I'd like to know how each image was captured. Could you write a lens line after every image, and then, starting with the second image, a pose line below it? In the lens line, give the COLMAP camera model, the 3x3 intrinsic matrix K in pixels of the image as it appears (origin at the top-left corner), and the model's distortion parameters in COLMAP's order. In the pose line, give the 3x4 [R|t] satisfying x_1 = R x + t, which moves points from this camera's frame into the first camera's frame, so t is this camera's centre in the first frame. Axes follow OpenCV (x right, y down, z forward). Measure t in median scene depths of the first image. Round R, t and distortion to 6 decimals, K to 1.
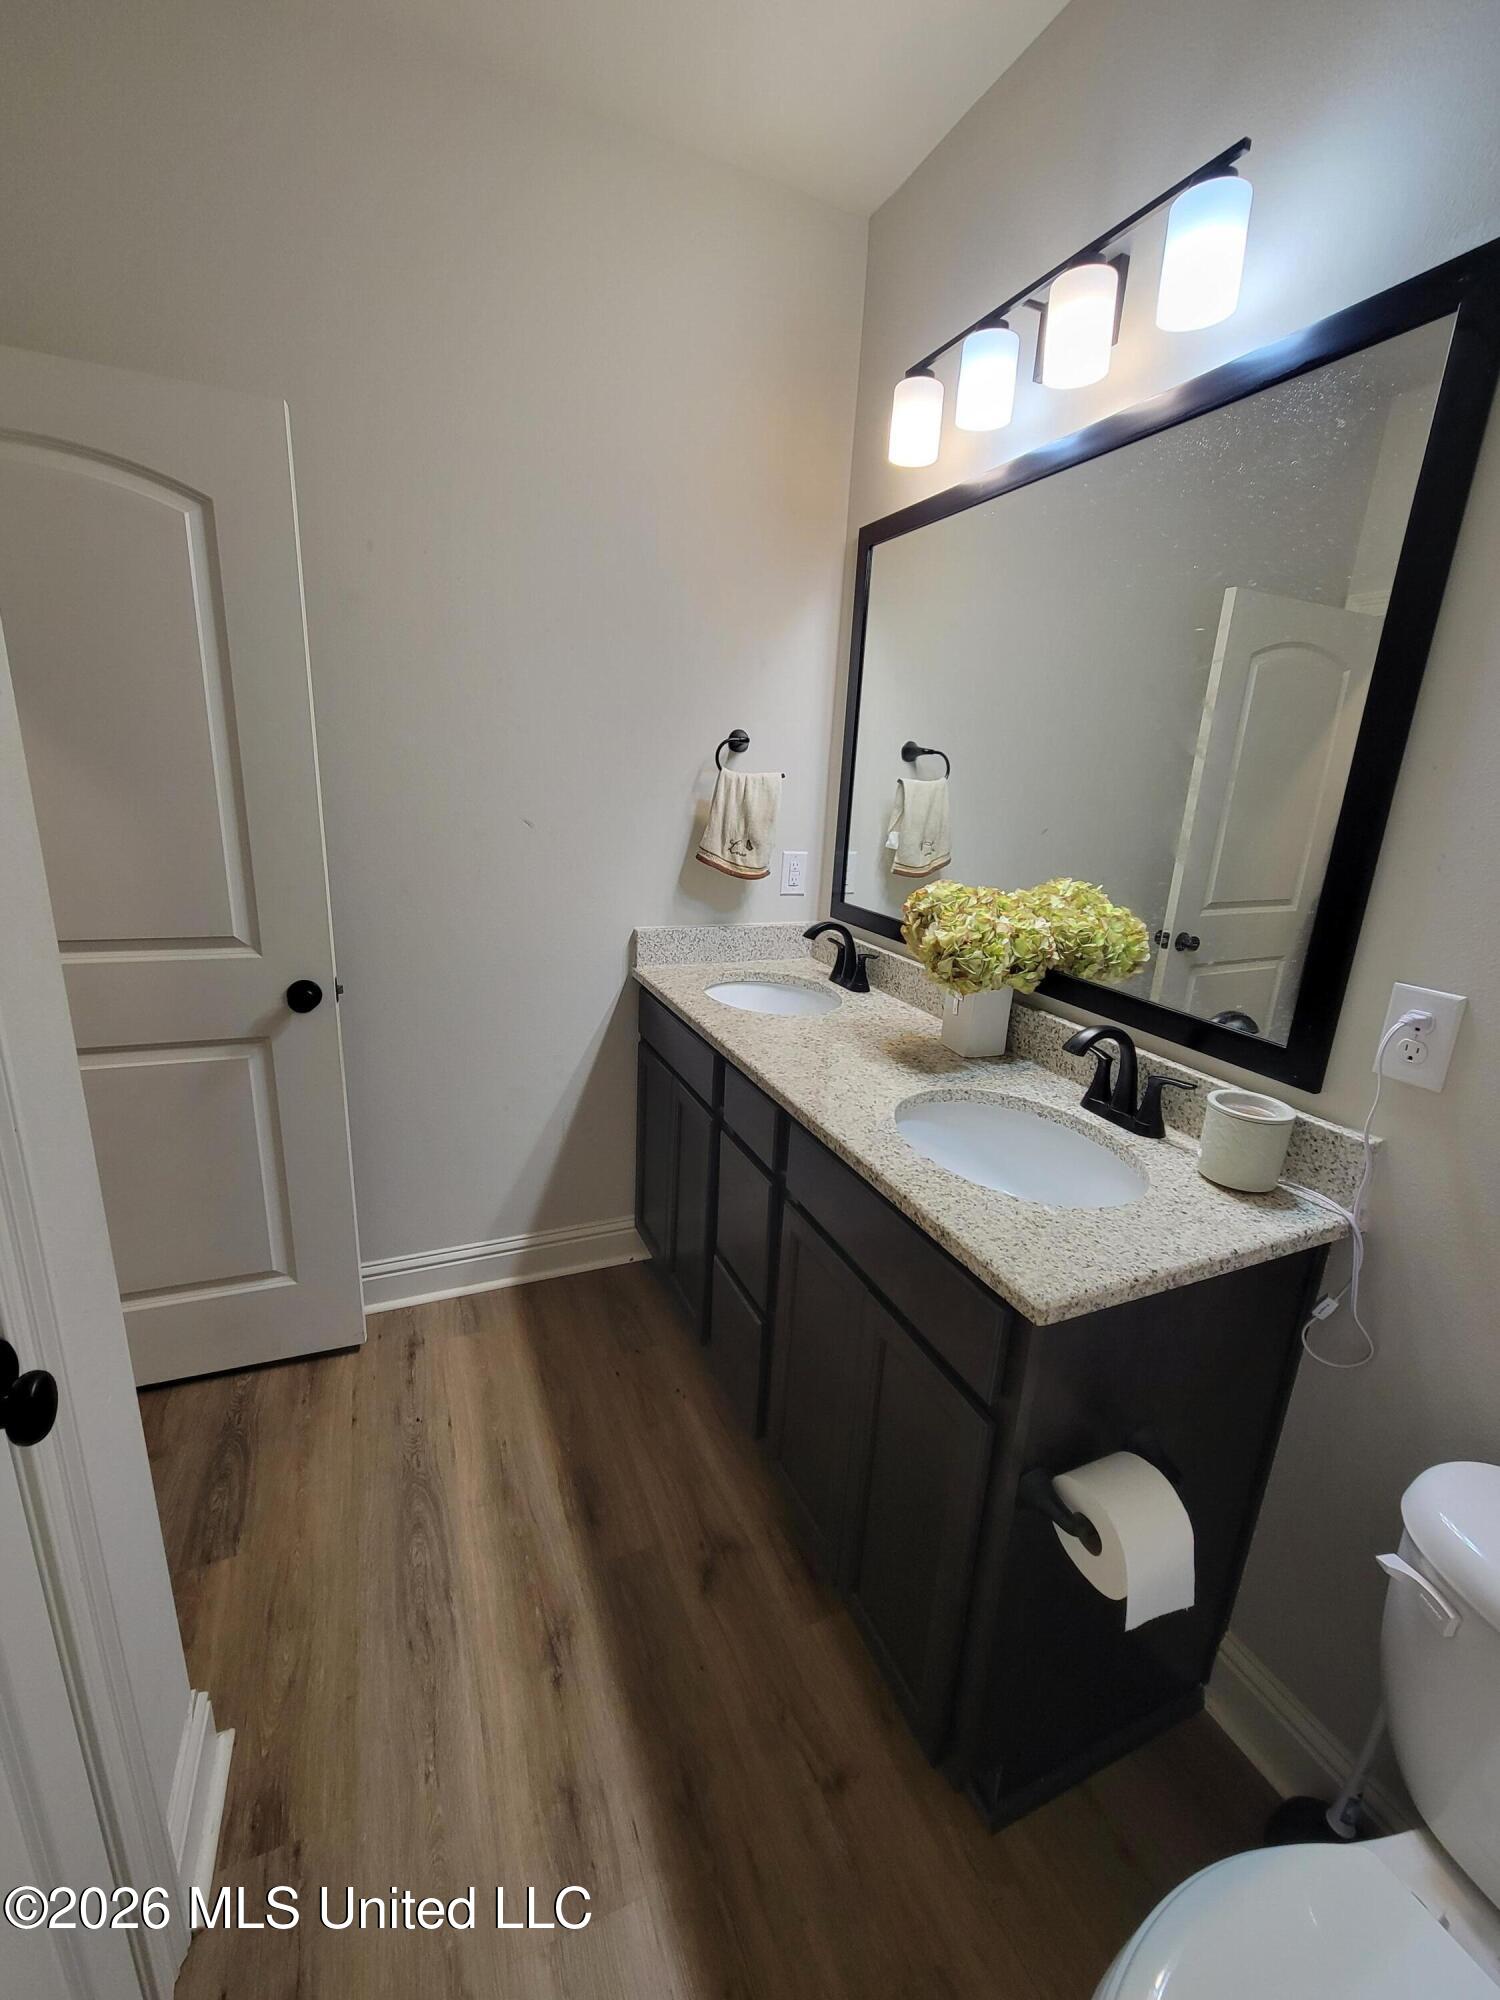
lens RADIAL K [[815.9, 0, 749.1], [0, 815.9, 989.8], [0, 0, 1]] dist [0.002605, -0.003967]
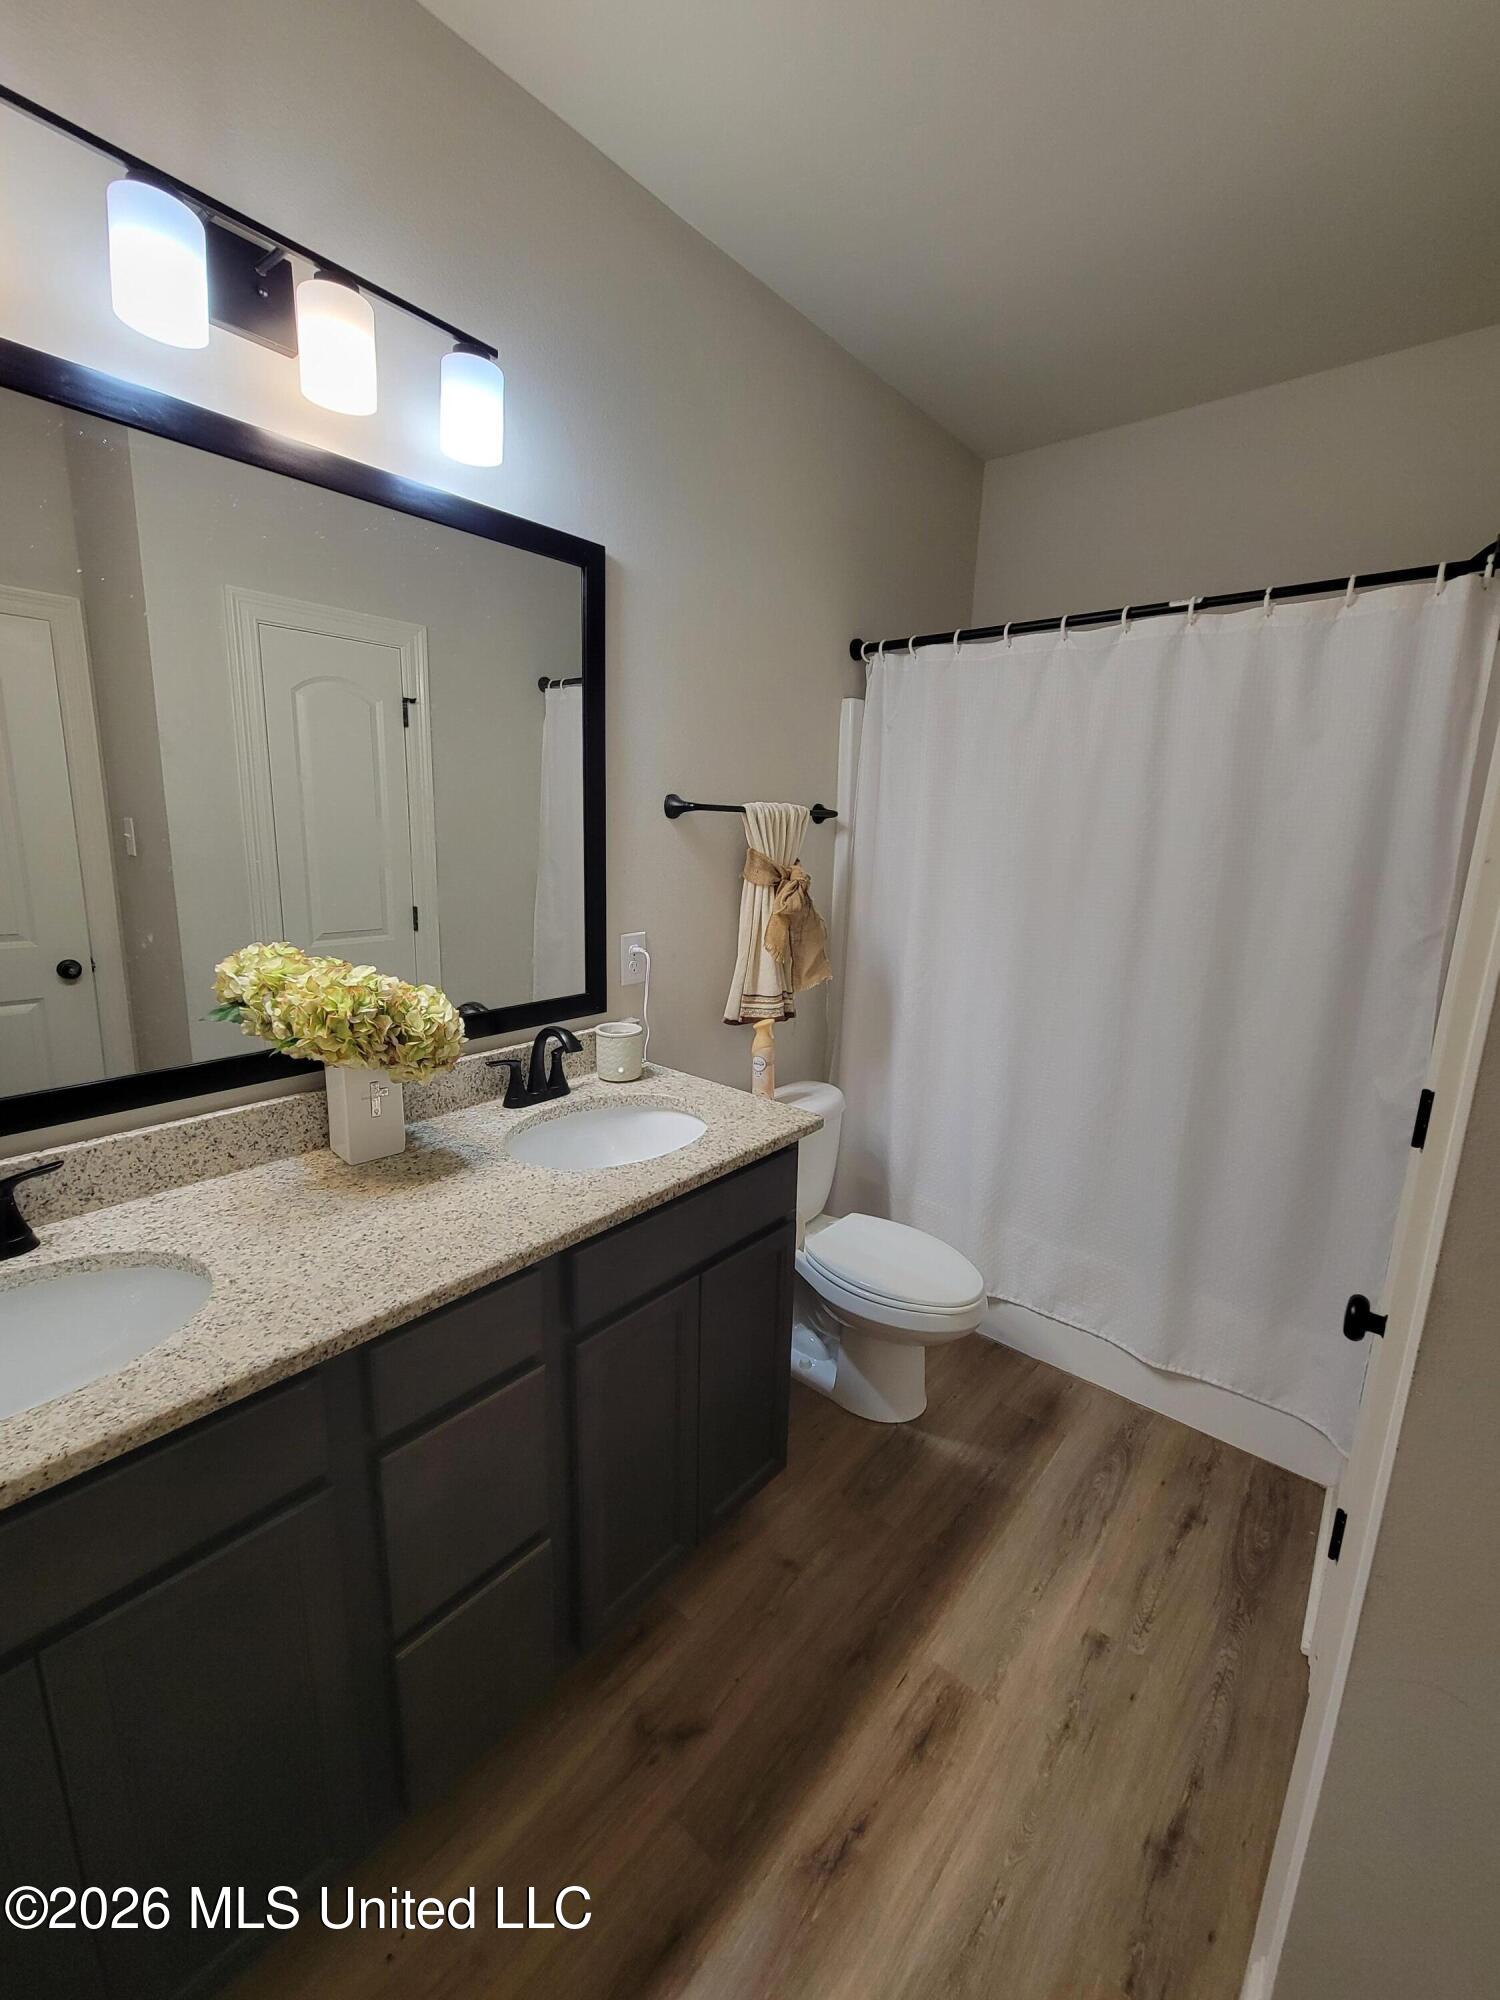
lens RADIAL K [[815.9, 0, 749.1], [0, 815.9, 989.8], [0, 0, 1]] dist [0.002605, -0.003967]
pose [[-0.434789, -0.243703, 0.866930, -0.698158], [0.190510, 0.916005, 0.353044, -0.357919], [-0.880150, 0.318658, -0.351841, 1.047338]]
